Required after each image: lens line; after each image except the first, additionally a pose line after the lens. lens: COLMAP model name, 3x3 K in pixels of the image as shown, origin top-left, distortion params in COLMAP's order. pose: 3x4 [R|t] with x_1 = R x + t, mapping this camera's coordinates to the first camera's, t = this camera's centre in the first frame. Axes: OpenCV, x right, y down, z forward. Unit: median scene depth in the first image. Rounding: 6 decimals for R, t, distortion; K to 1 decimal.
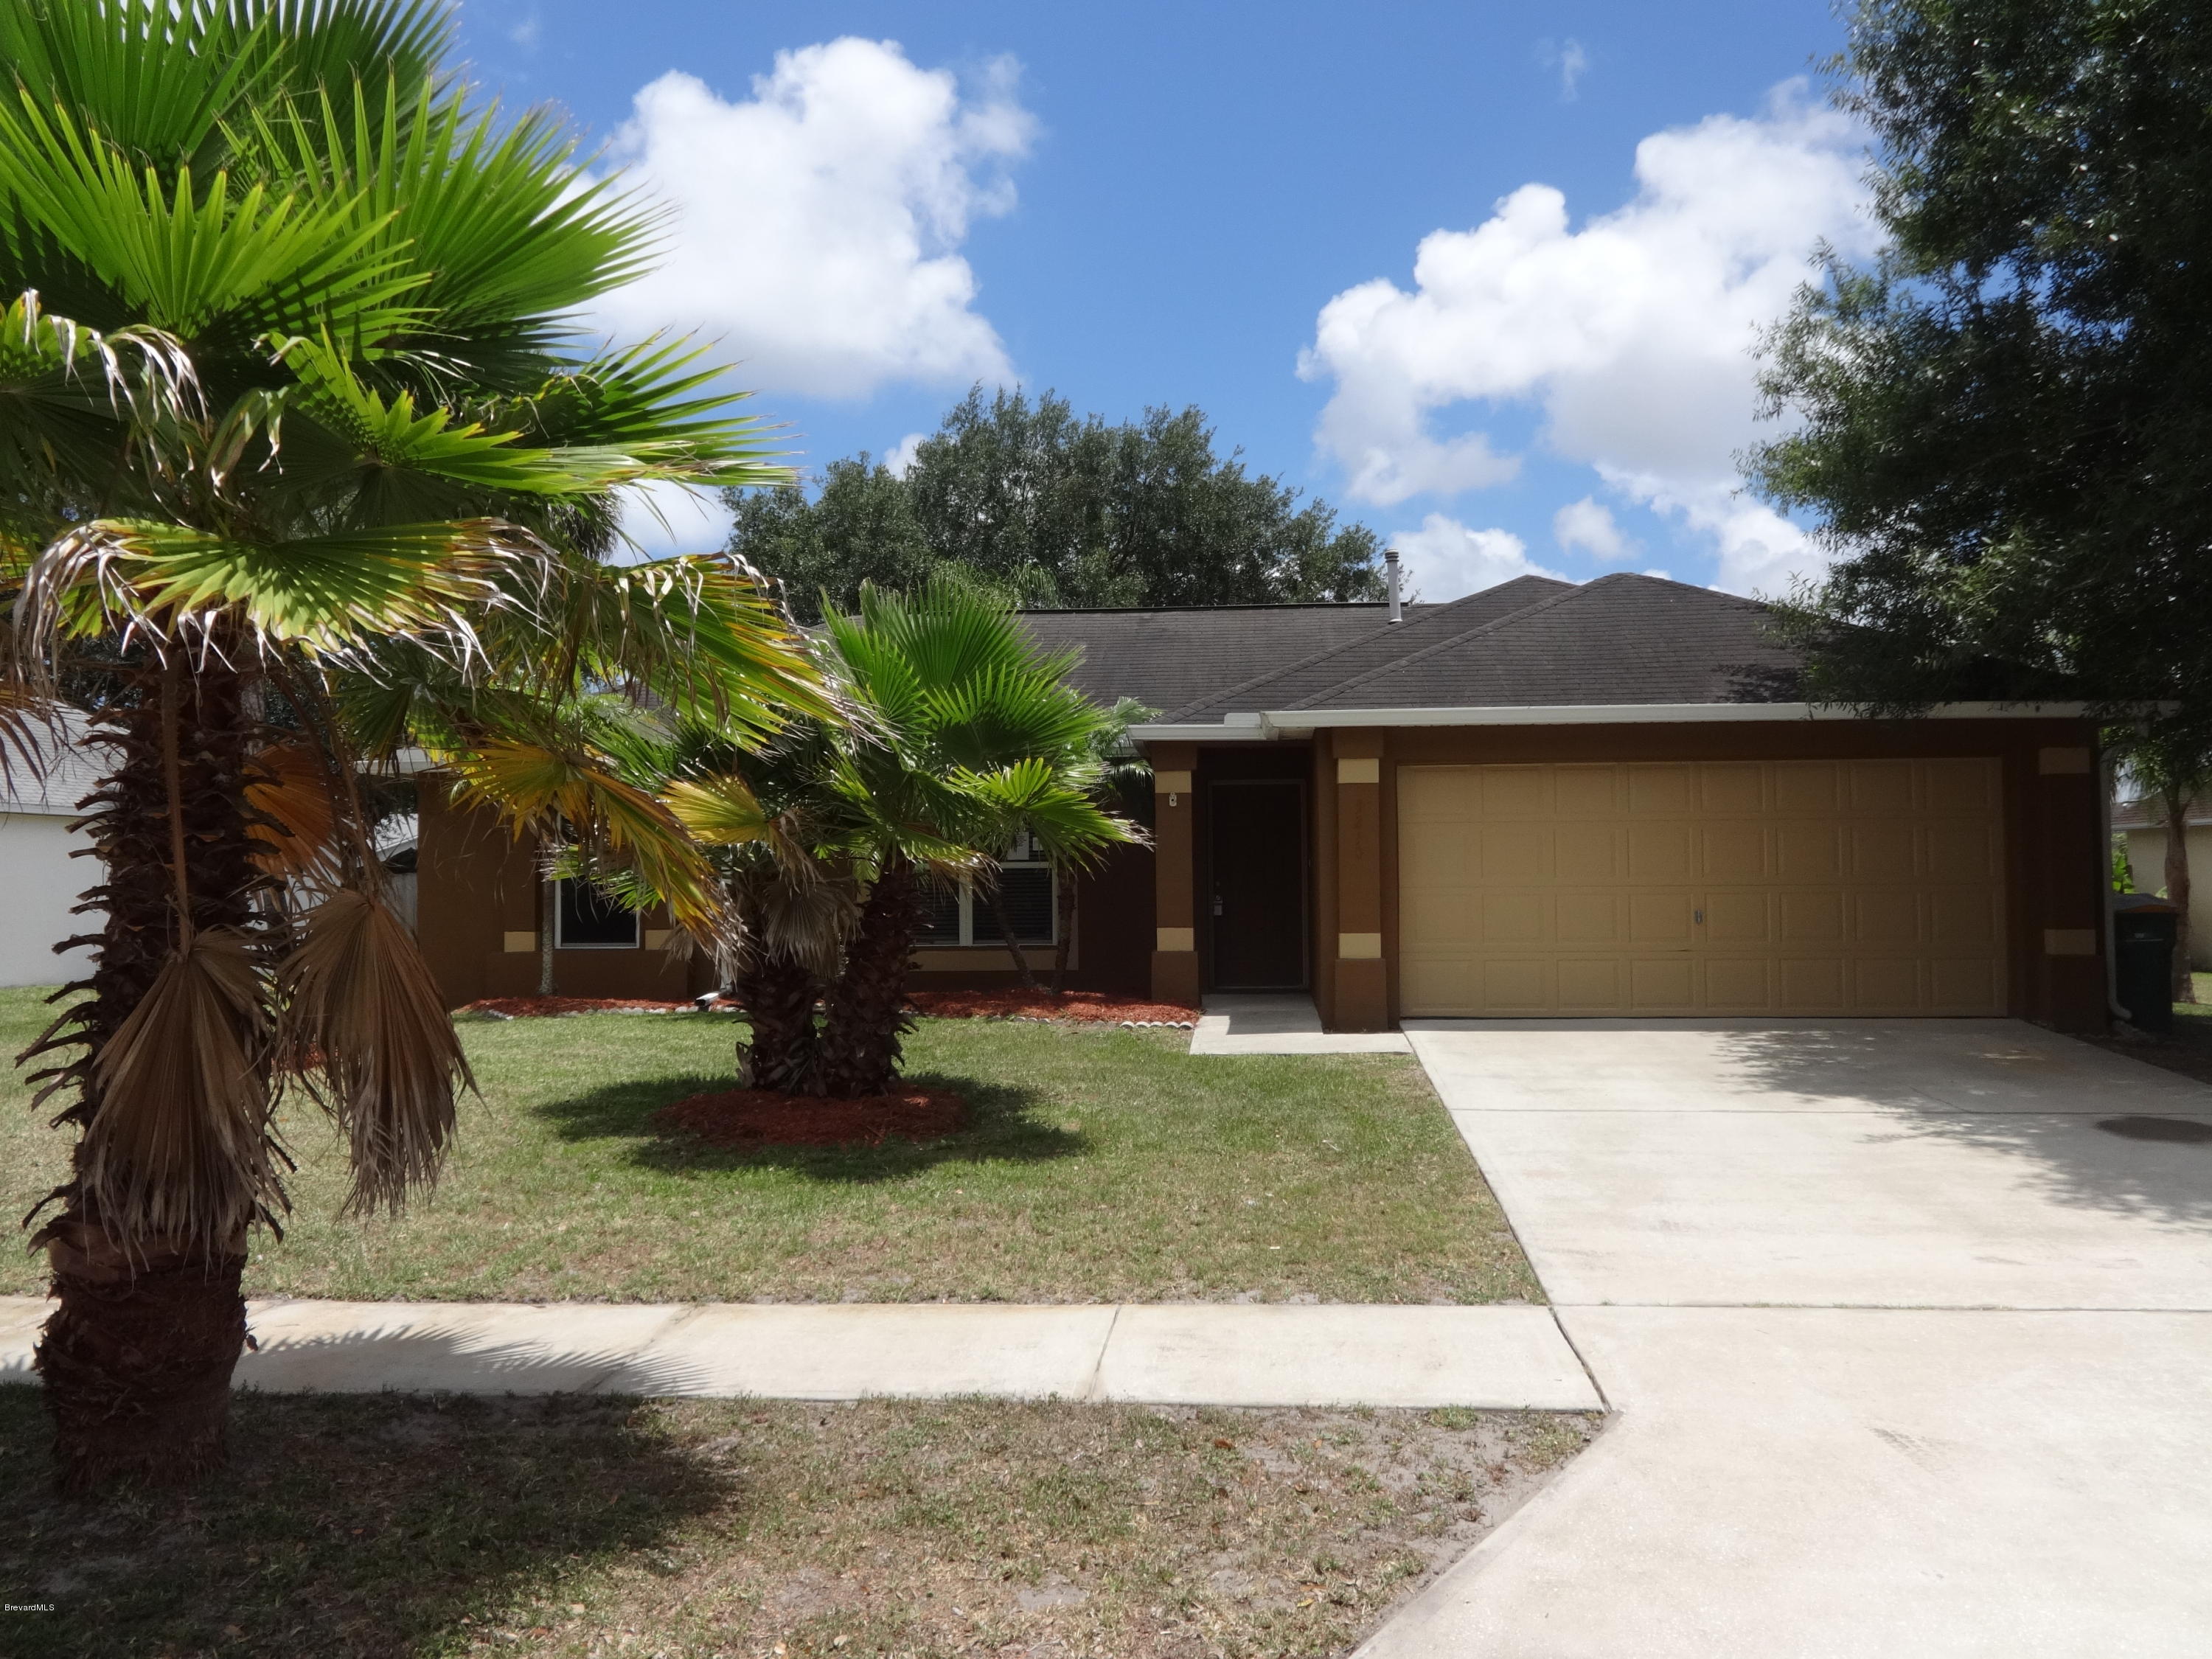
lens RADIAL K [[1750.6, 0, 1106.0], [0, 1750.6, 829.5], [0, 0, 1]] dist [-0.015155, 0.001336]
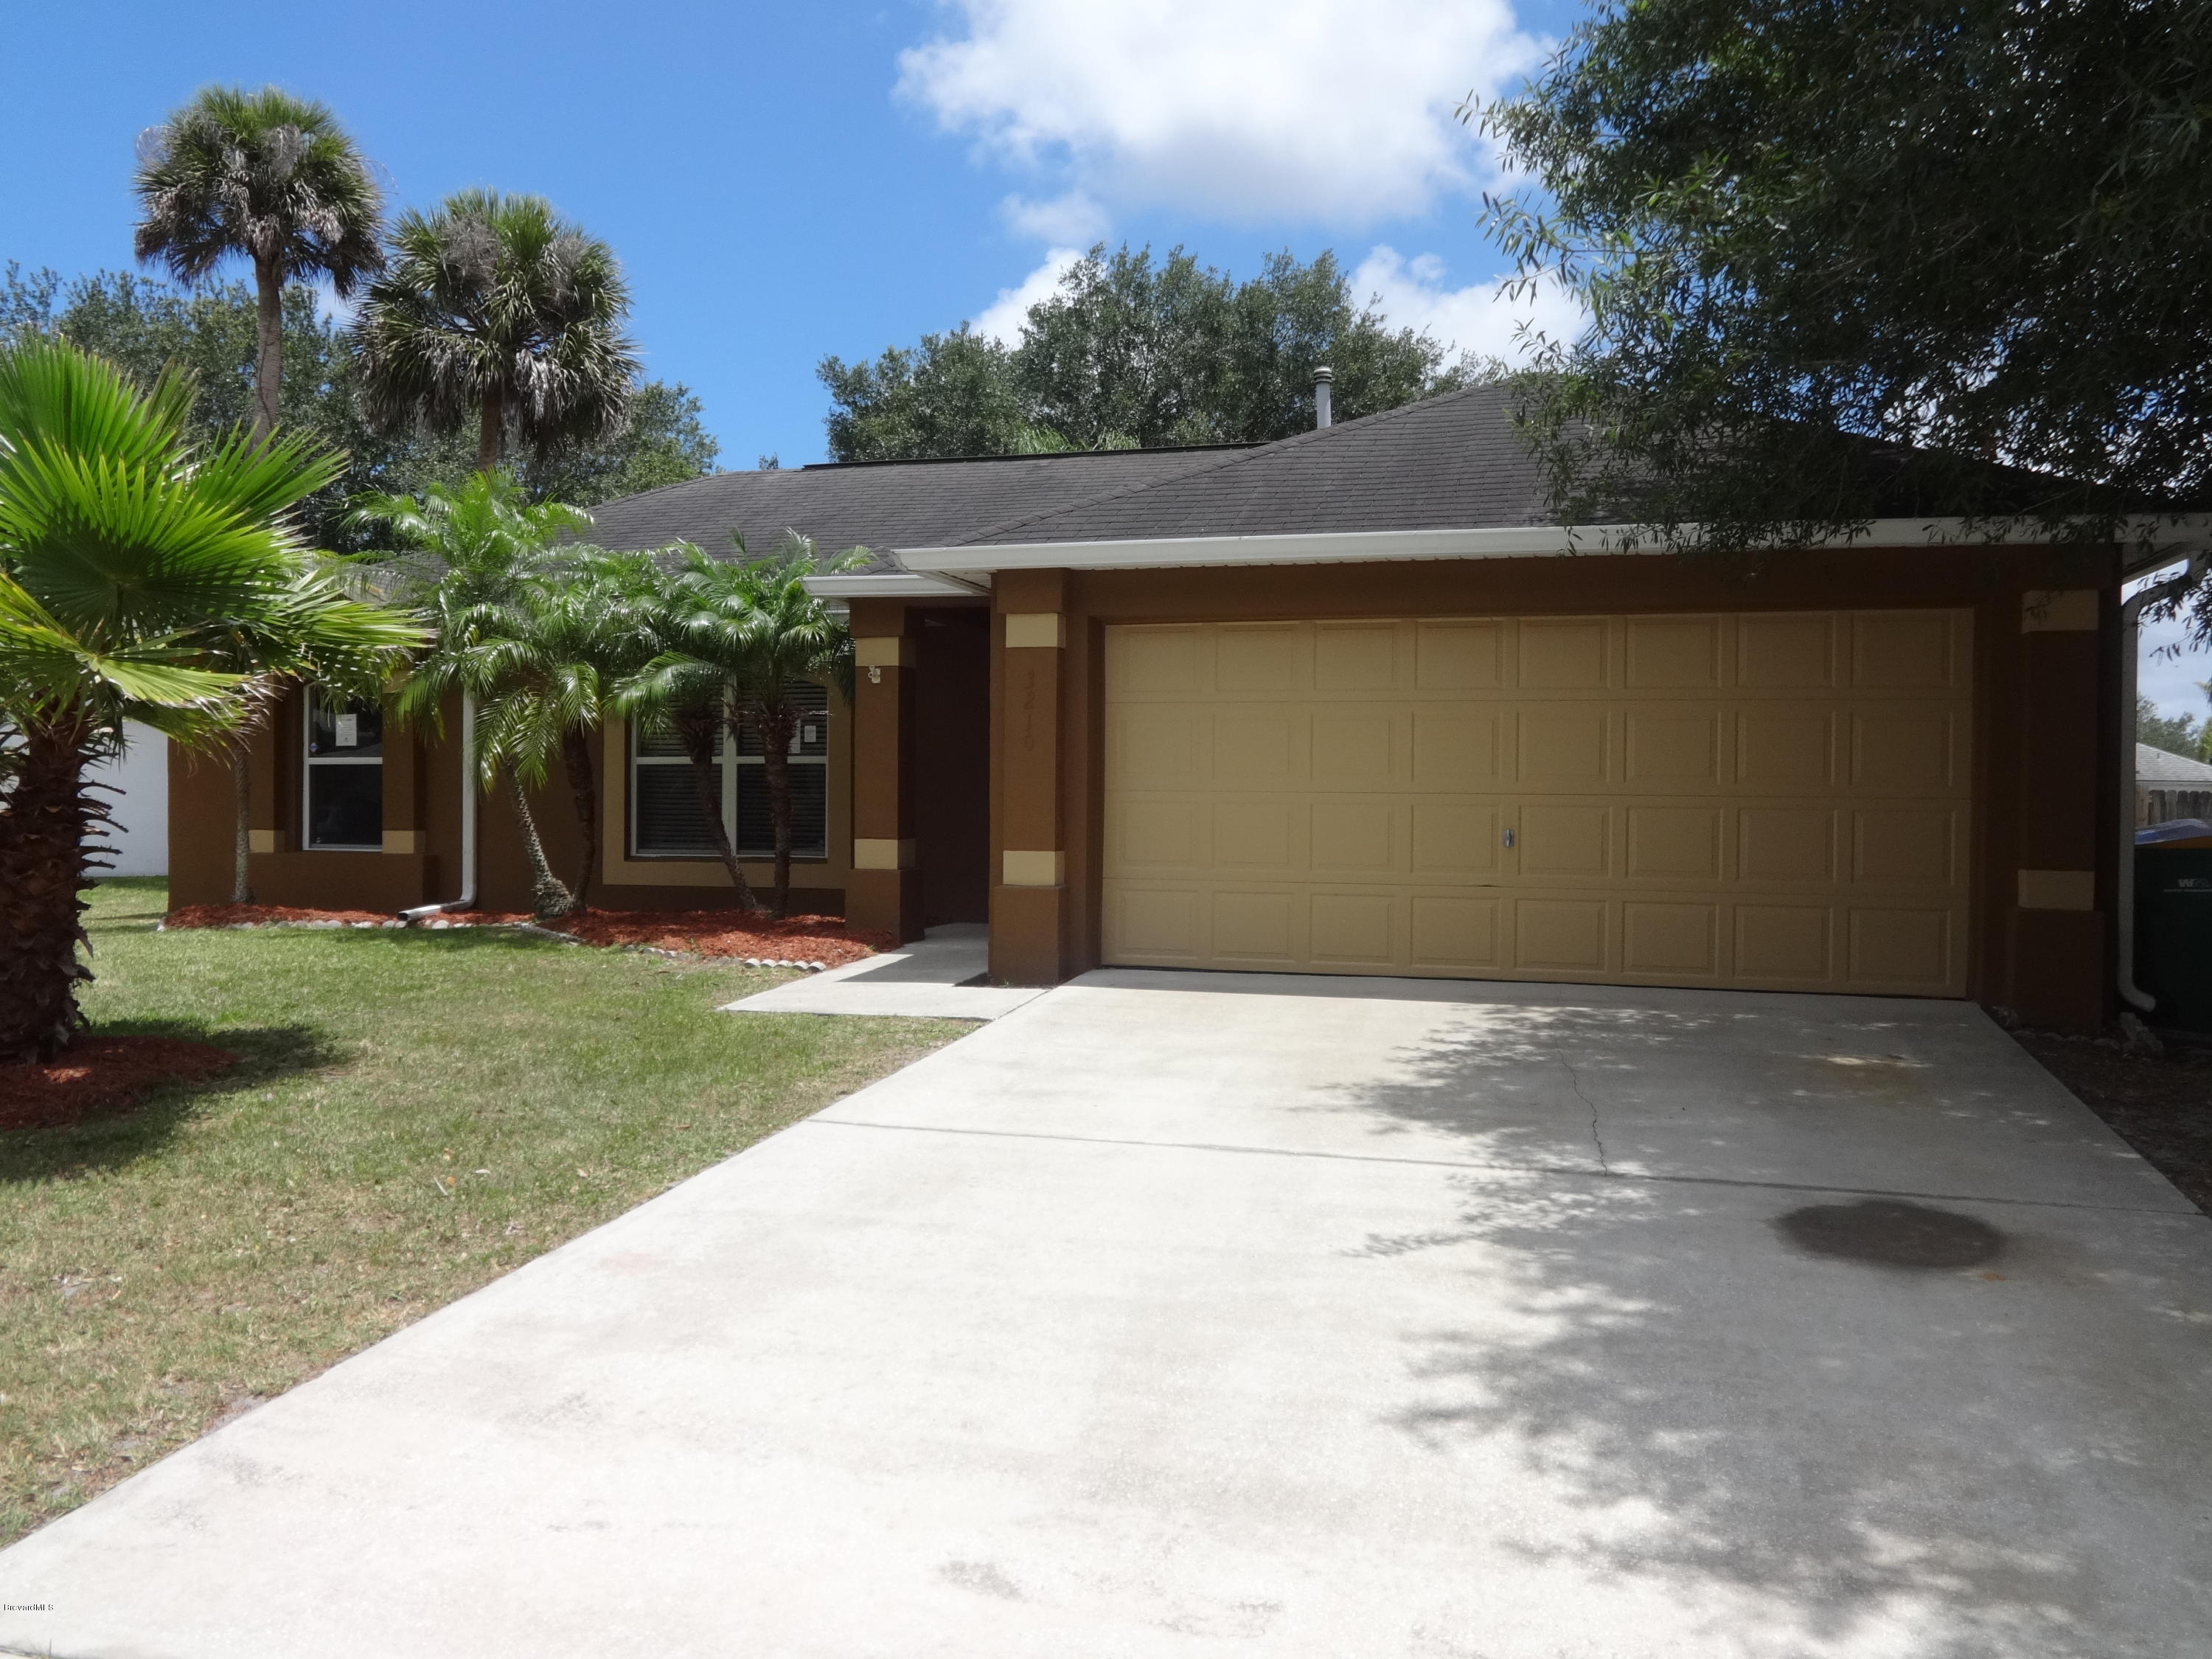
lens RADIAL K [[1751.6, 0, 1106.0], [0, 1751.6, 829.5], [0, 0, 1]] dist [-0.001577, -0.002586]
pose [[0.982078, 0.017903, -0.187625, 0.330906], [-0.008105, 0.998569, 0.052860, 0.011321], [0.188303, -0.050392, 0.980817, 0.292385]]
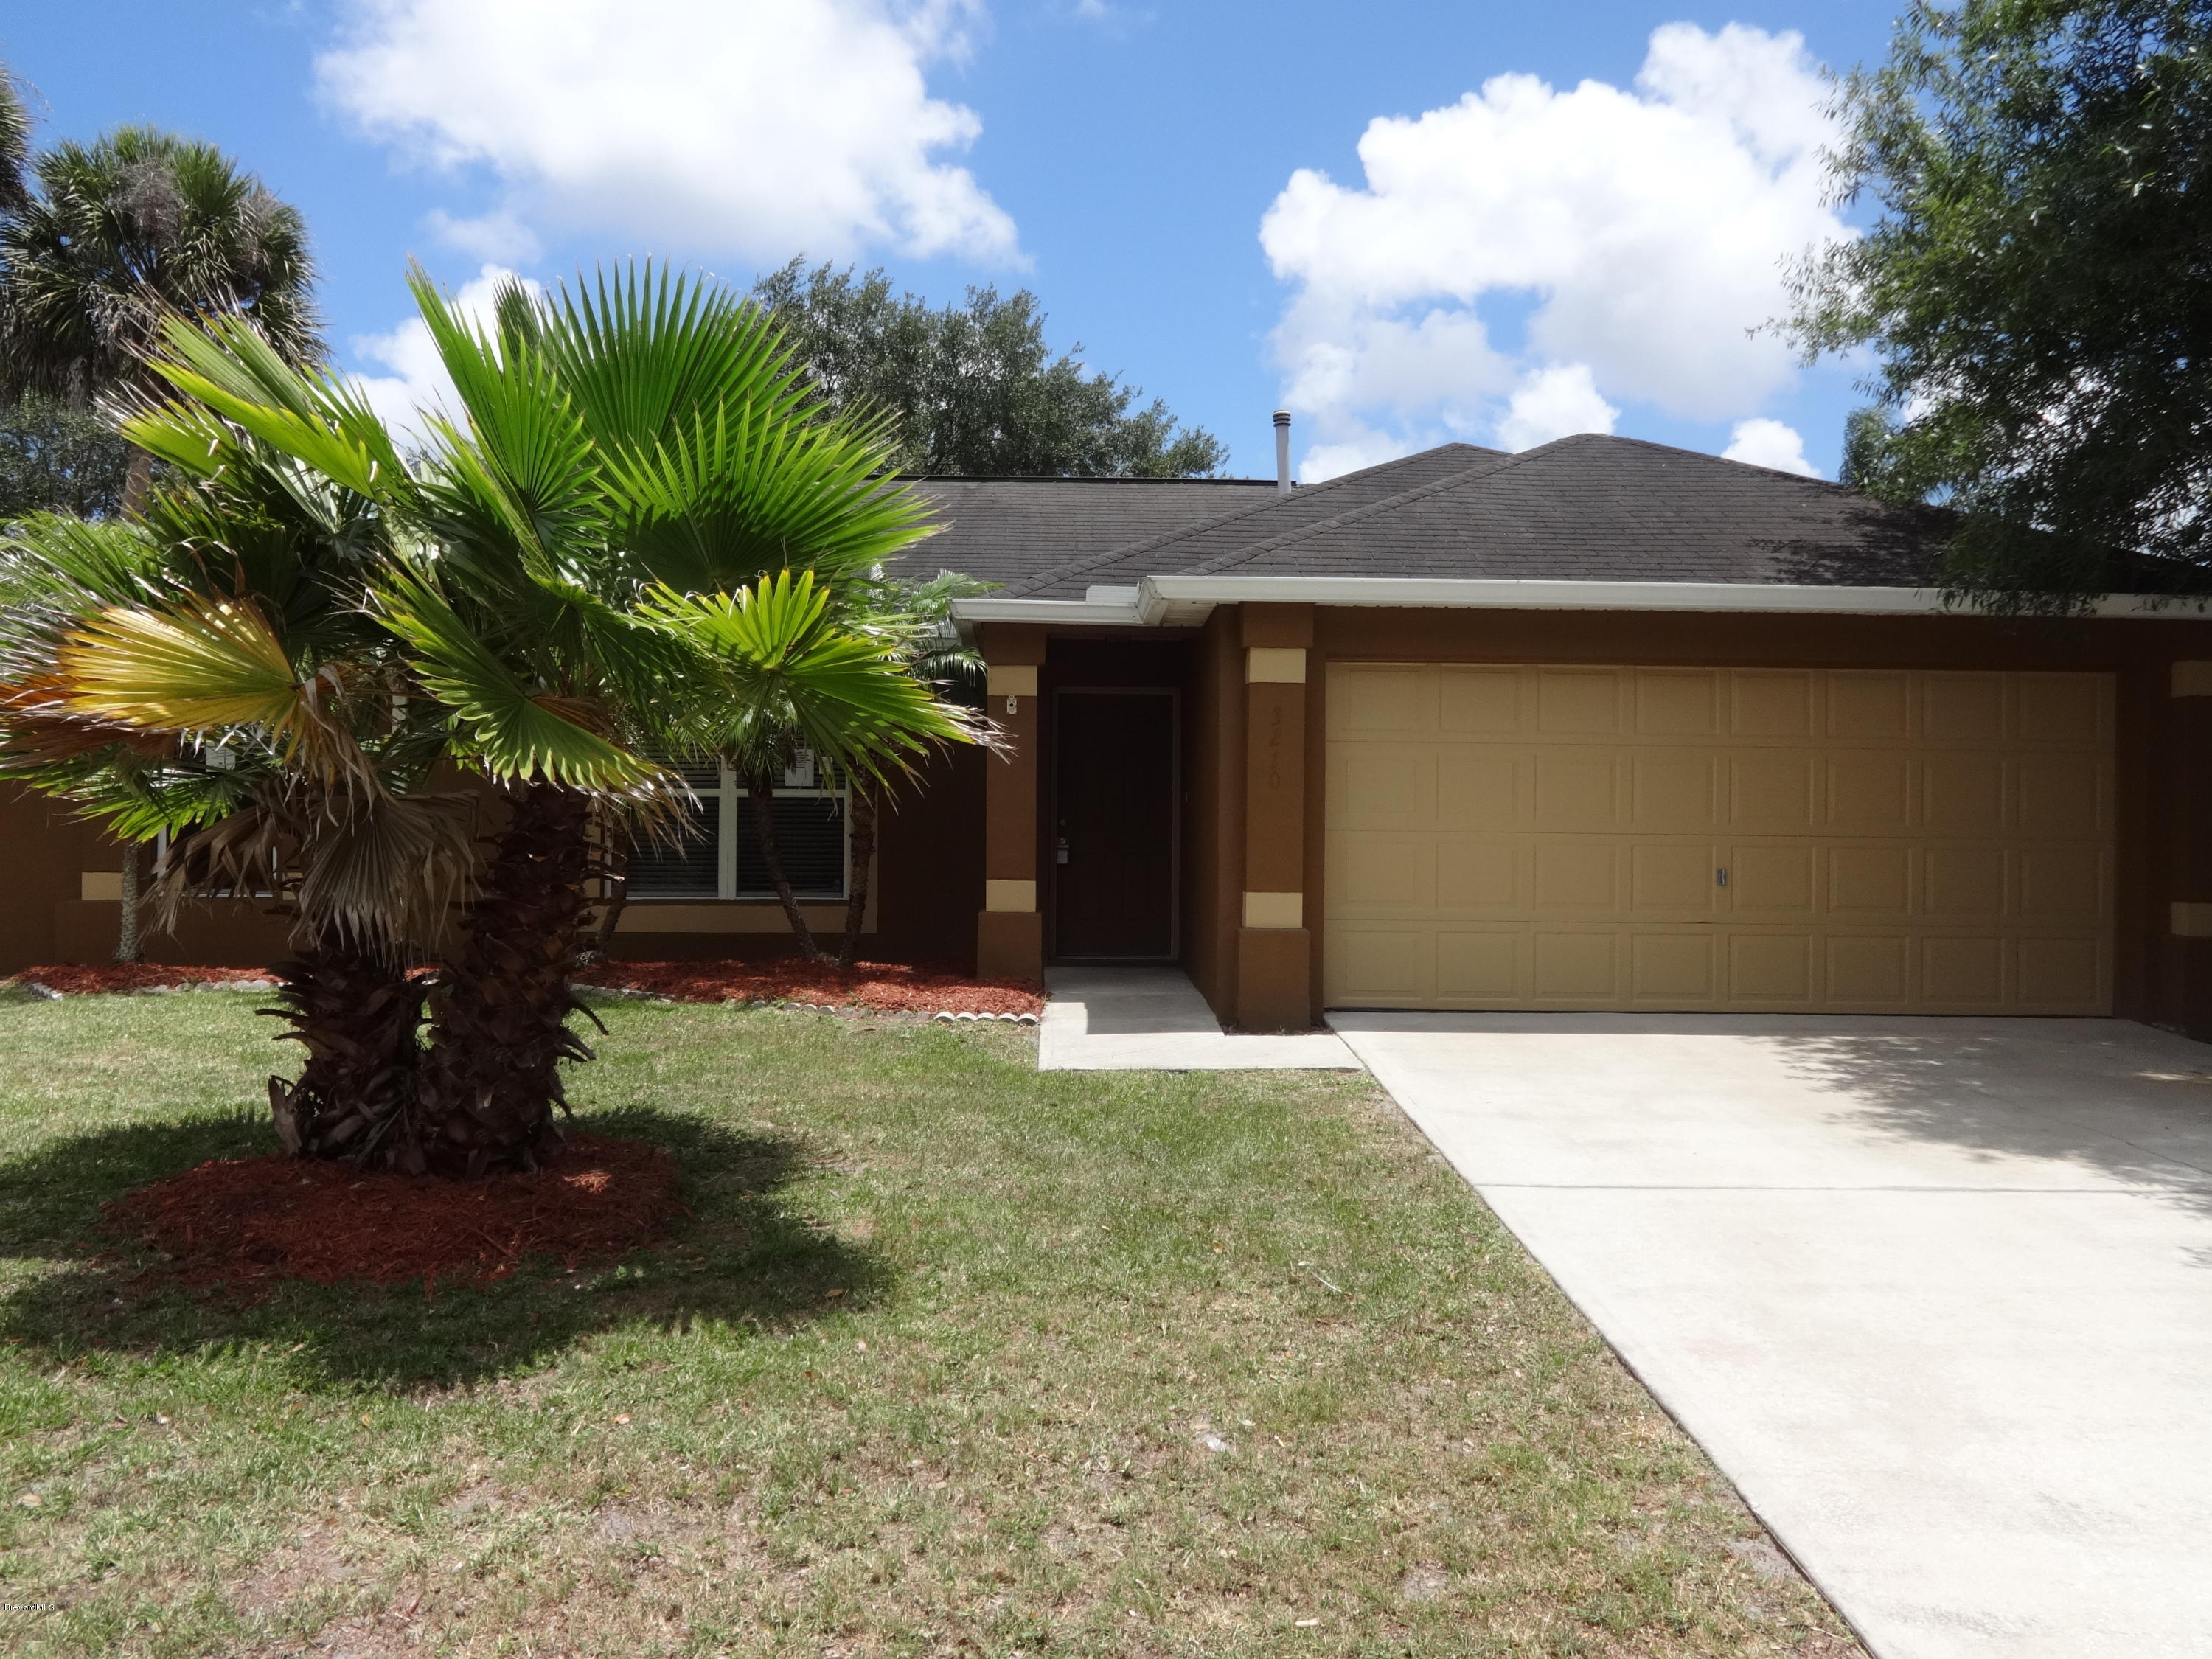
lens RADIAL K [[1751.6, 0, 1106.0], [0, 1751.6, 829.5], [0, 0, 1]] dist [-0.001577, -0.002586]
pose [[0.993554, 0.017718, 0.111967, -0.003998], [-0.021196, 0.999327, 0.029950, 0.013961], [-0.111361, -0.032130, 0.993260, 0.309523]]
